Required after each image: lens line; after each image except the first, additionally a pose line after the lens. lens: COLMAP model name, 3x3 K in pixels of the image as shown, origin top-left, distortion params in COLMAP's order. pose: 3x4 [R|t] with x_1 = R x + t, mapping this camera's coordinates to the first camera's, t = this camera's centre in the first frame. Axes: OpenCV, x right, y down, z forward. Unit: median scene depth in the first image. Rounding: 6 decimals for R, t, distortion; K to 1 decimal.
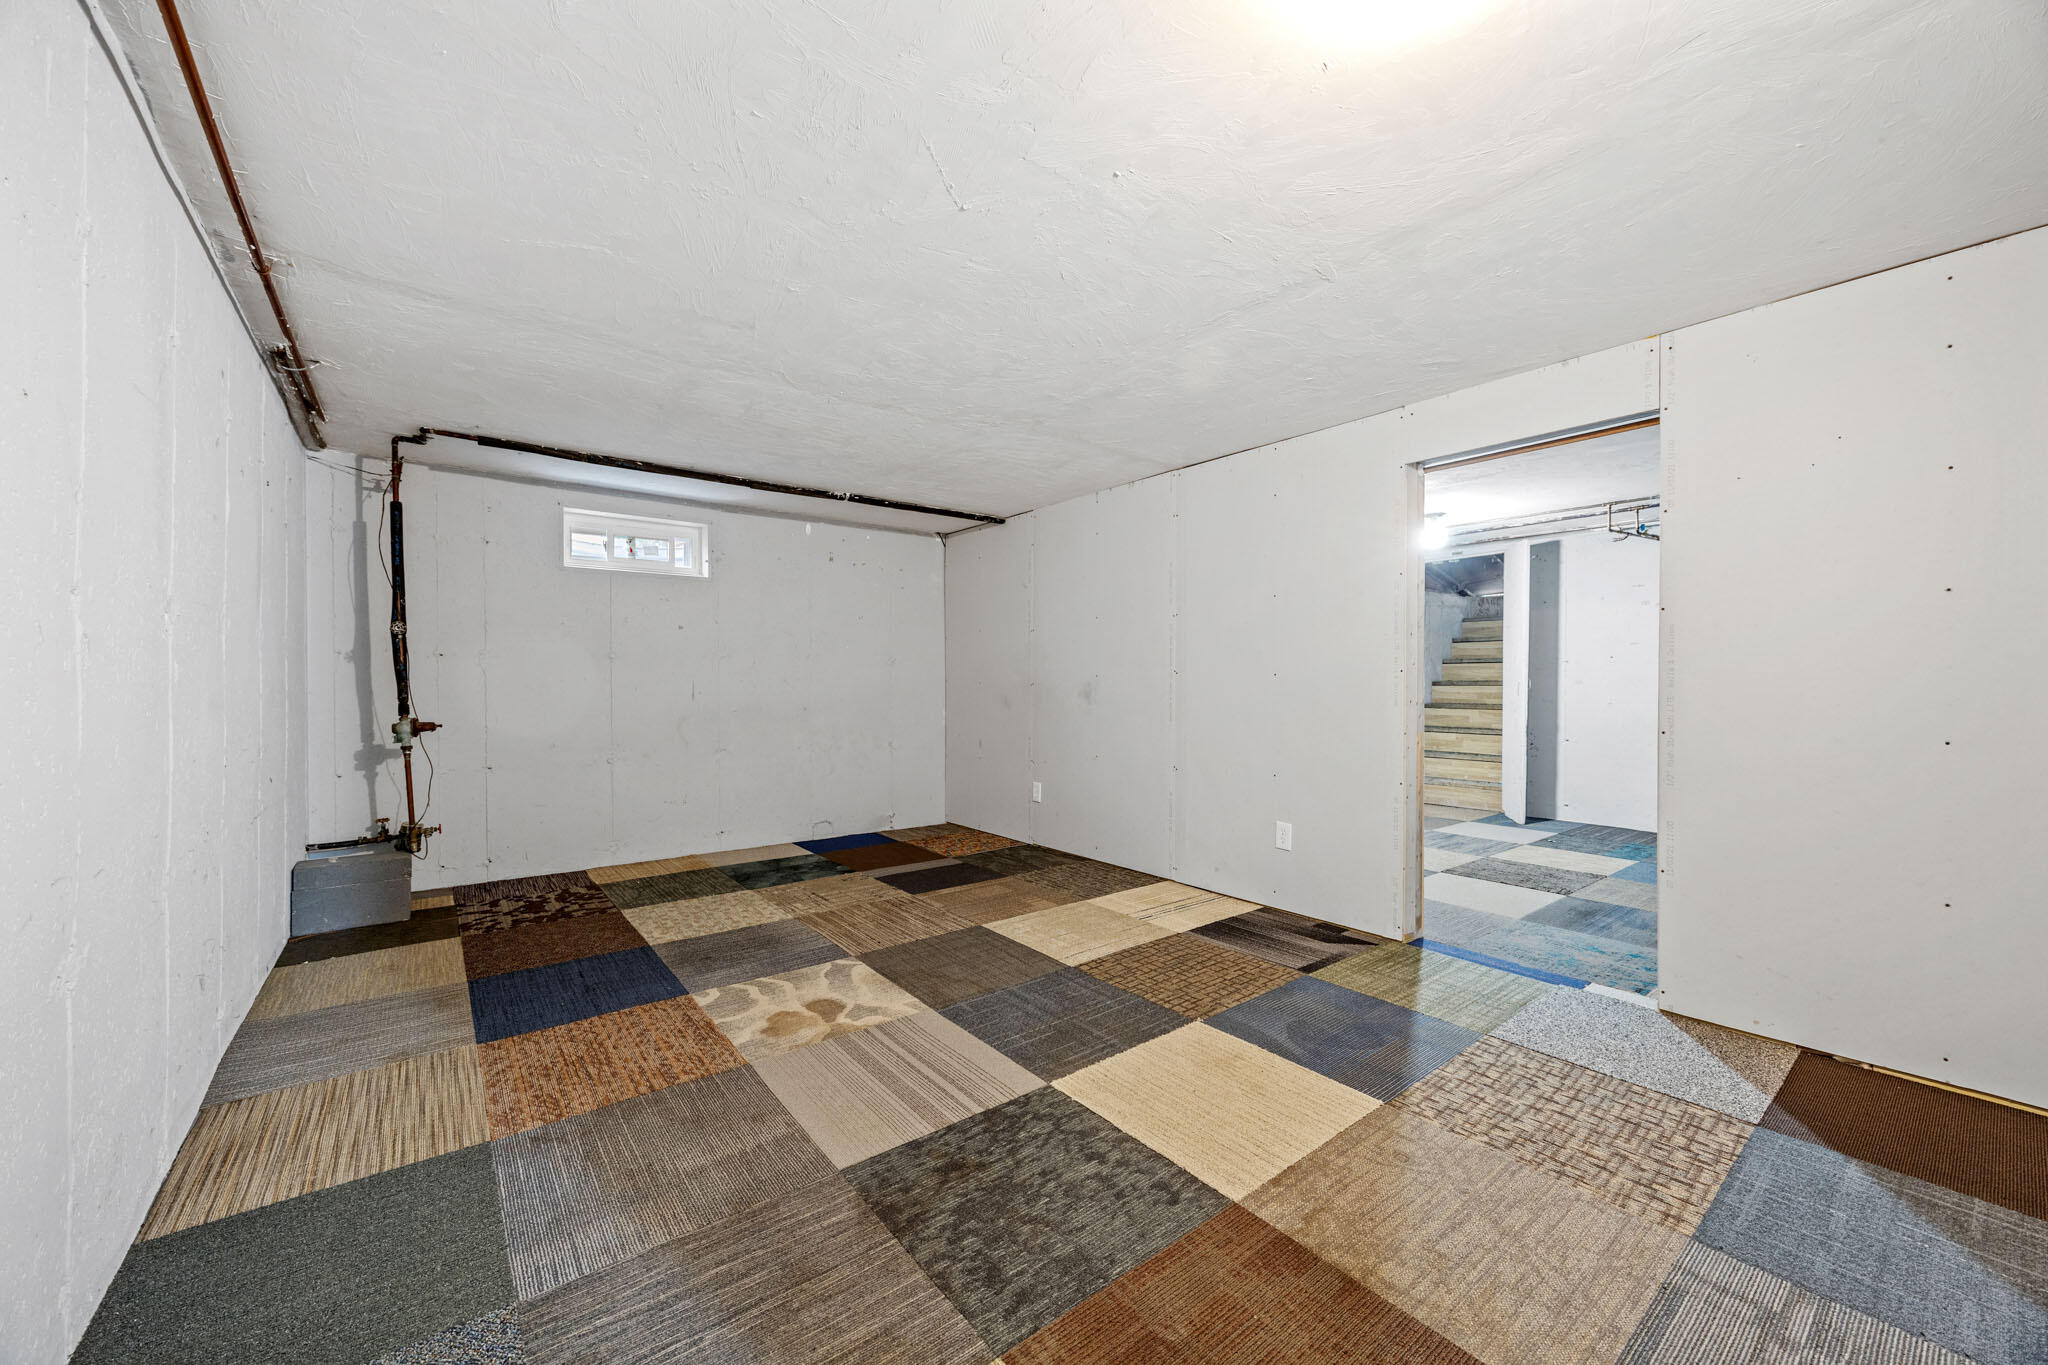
lens RADIAL K [[782.4, 0, 1026.8], [0, 782.4, 680.6], [0, 0, 1]] dist [-0.001304, -0.000845]
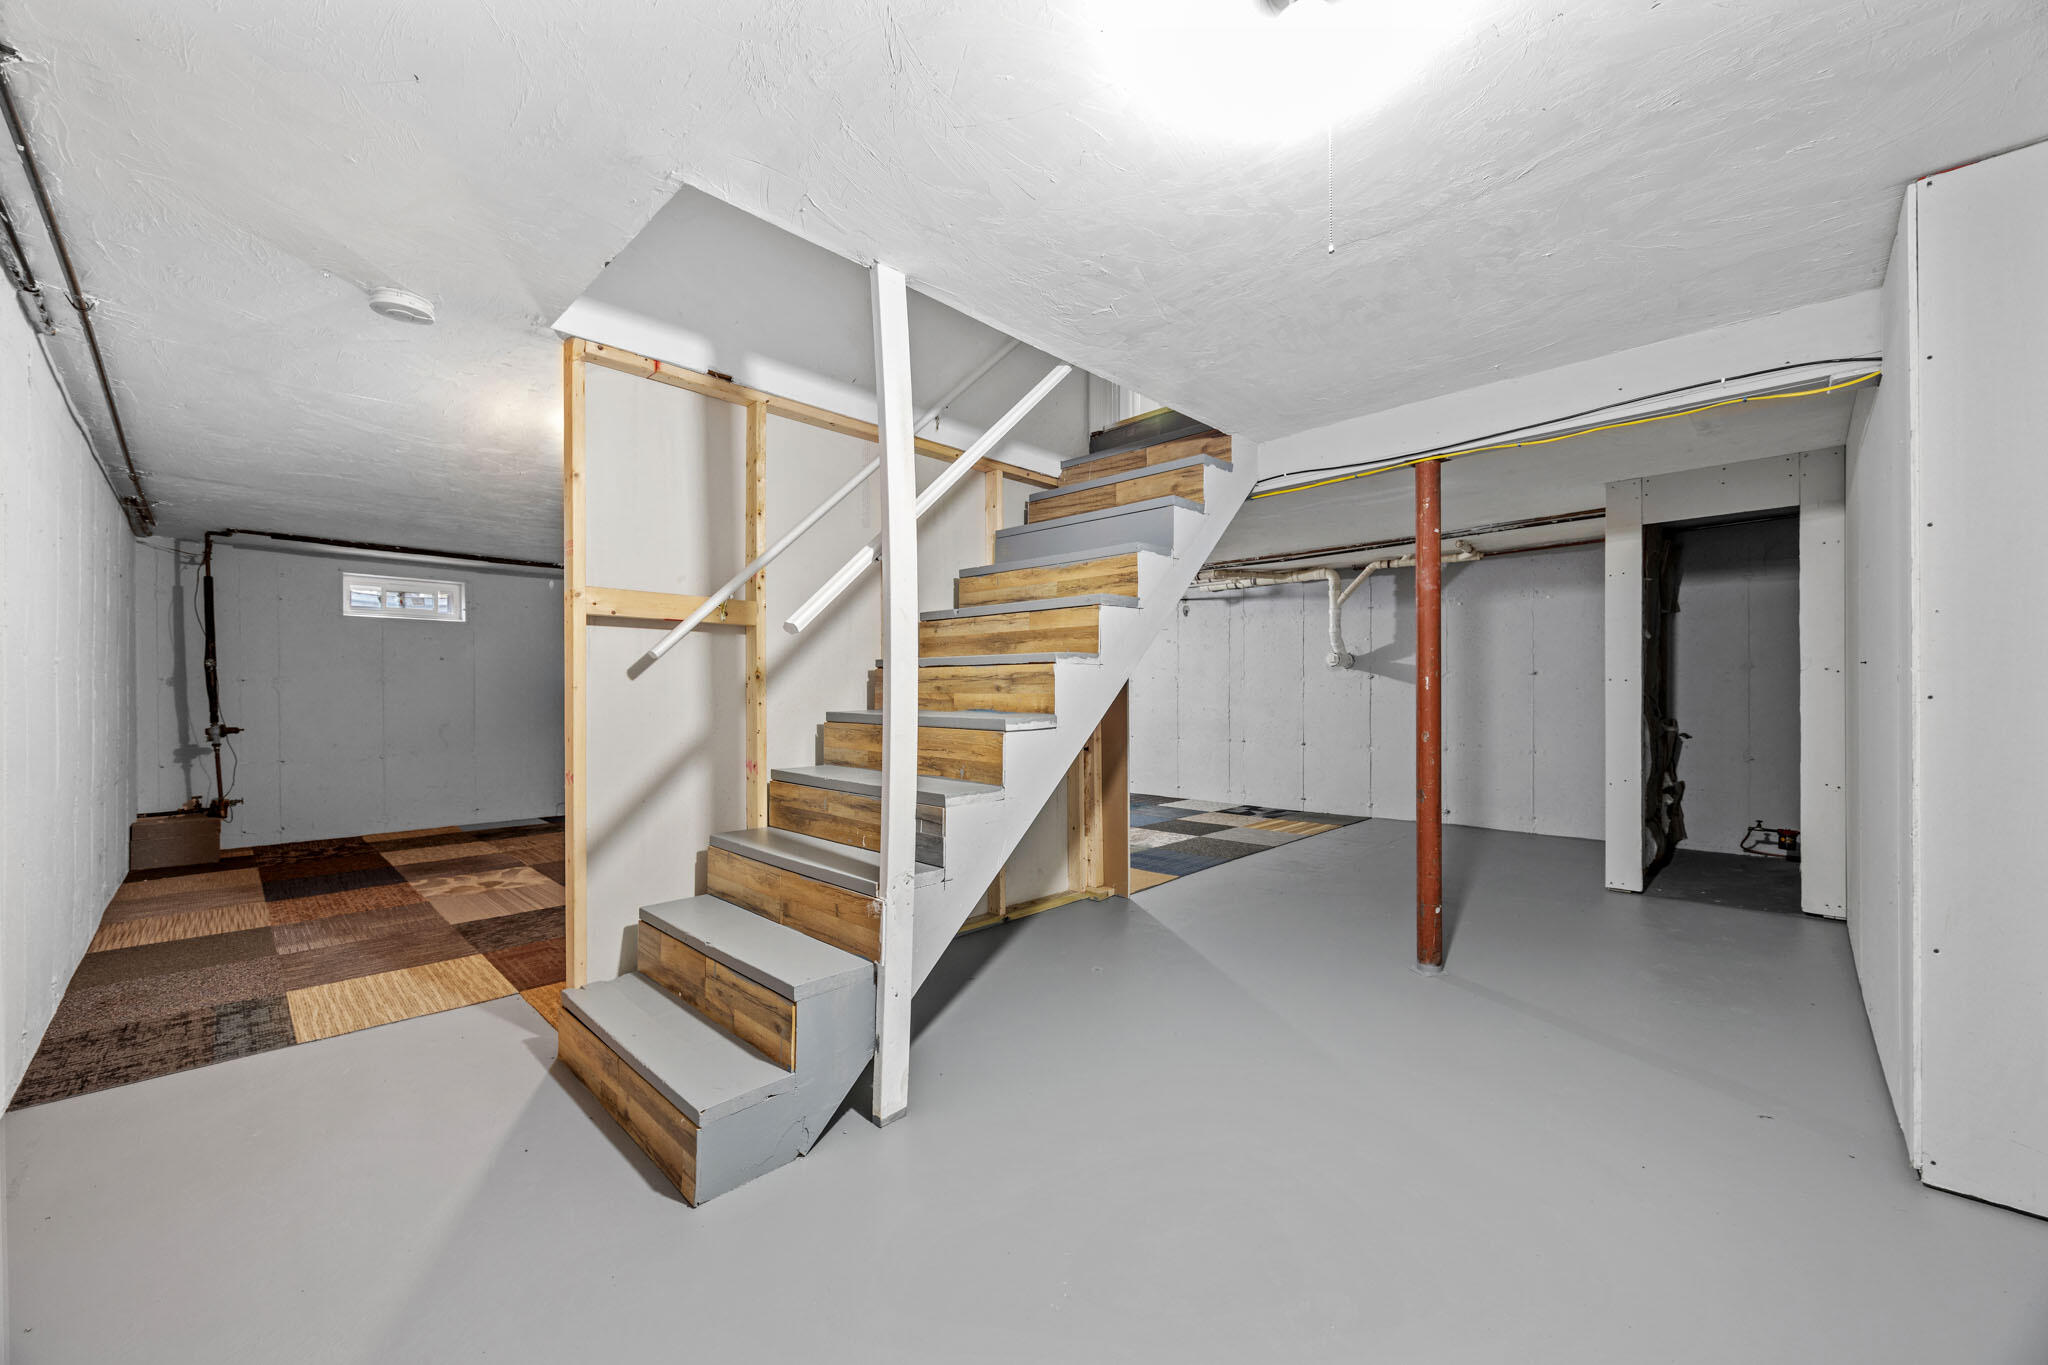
lens RADIAL K [[782.4, 0, 1022.4], [0, 782.4, 692.7], [0, 0, 1]] dist [-0.001304, -0.000845]
pose [[0.990100, -0.004497, 0.140288, 0.479675], [0.005140, 0.999978, -0.004224, 0.002298], [-0.140266, 0.004903, 0.990102, -0.637960]]
